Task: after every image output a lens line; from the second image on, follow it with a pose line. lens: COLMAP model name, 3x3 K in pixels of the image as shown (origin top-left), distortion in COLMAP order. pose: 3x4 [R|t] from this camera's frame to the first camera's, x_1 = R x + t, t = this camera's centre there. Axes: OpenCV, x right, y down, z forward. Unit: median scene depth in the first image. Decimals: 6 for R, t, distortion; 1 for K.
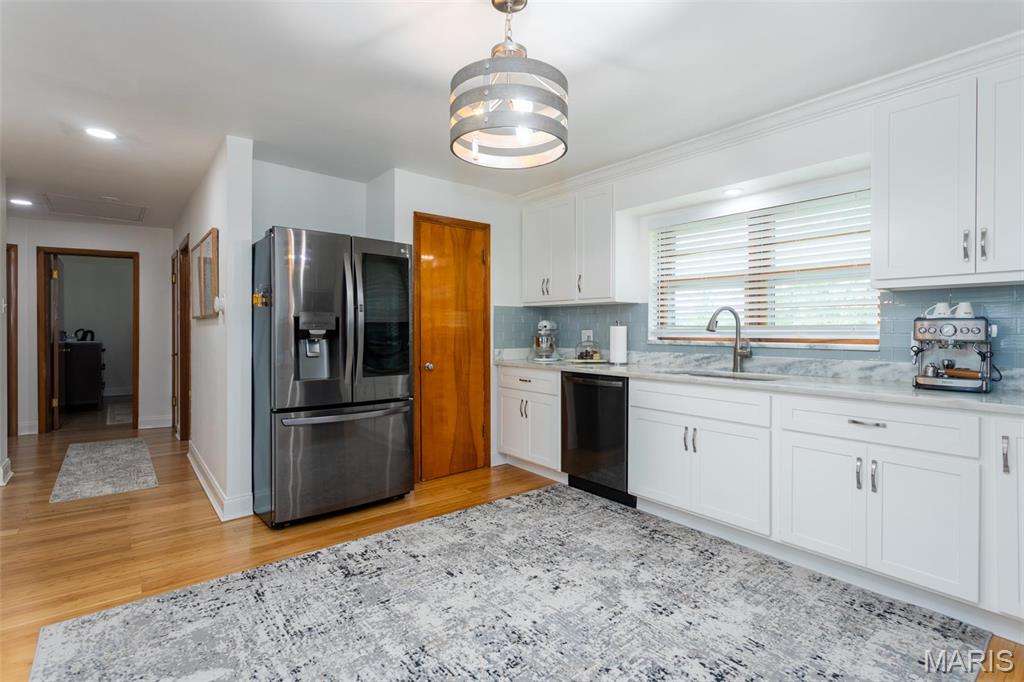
lens RADIAL K [[494.4, 0, 512.8], [0, 494.4, 335.7], [0, 0, 1]] dist [-0.000208, 0.002109]
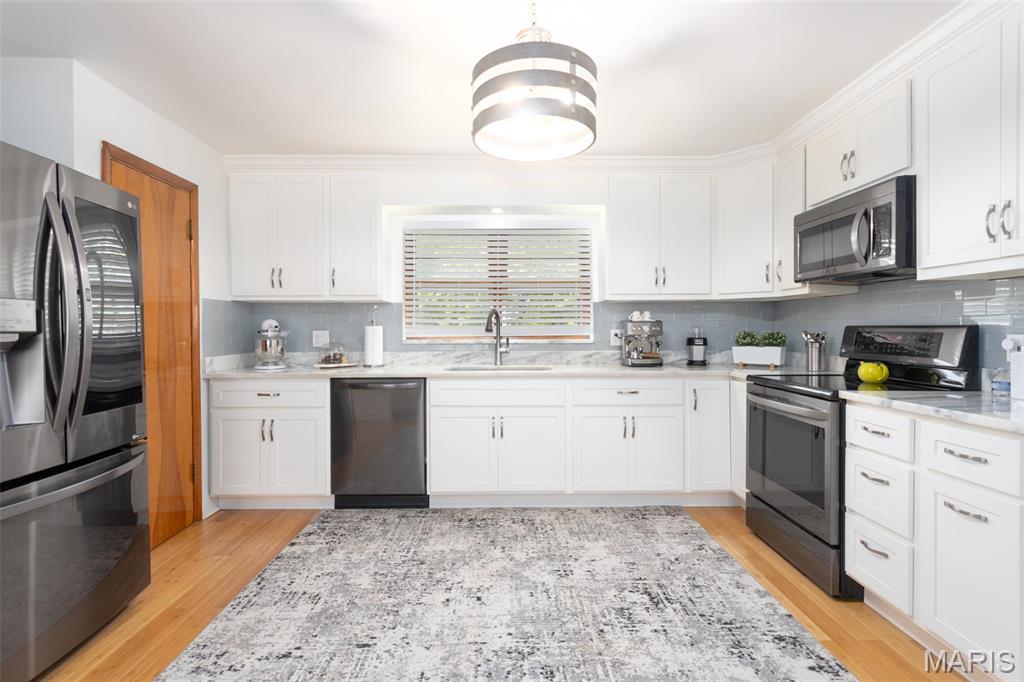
lens RADIAL K [[494.4, 0, 511.3], [0, 494.4, 335.8], [0, 0, 1]] dist [-0.000208, 0.002109]
pose [[0.611808, -0.015030, 0.790863, -0.485411], [0.015992, 0.999850, 0.006631, -0.003938], [-0.790844, 0.008590, 0.611957, 0.279220]]
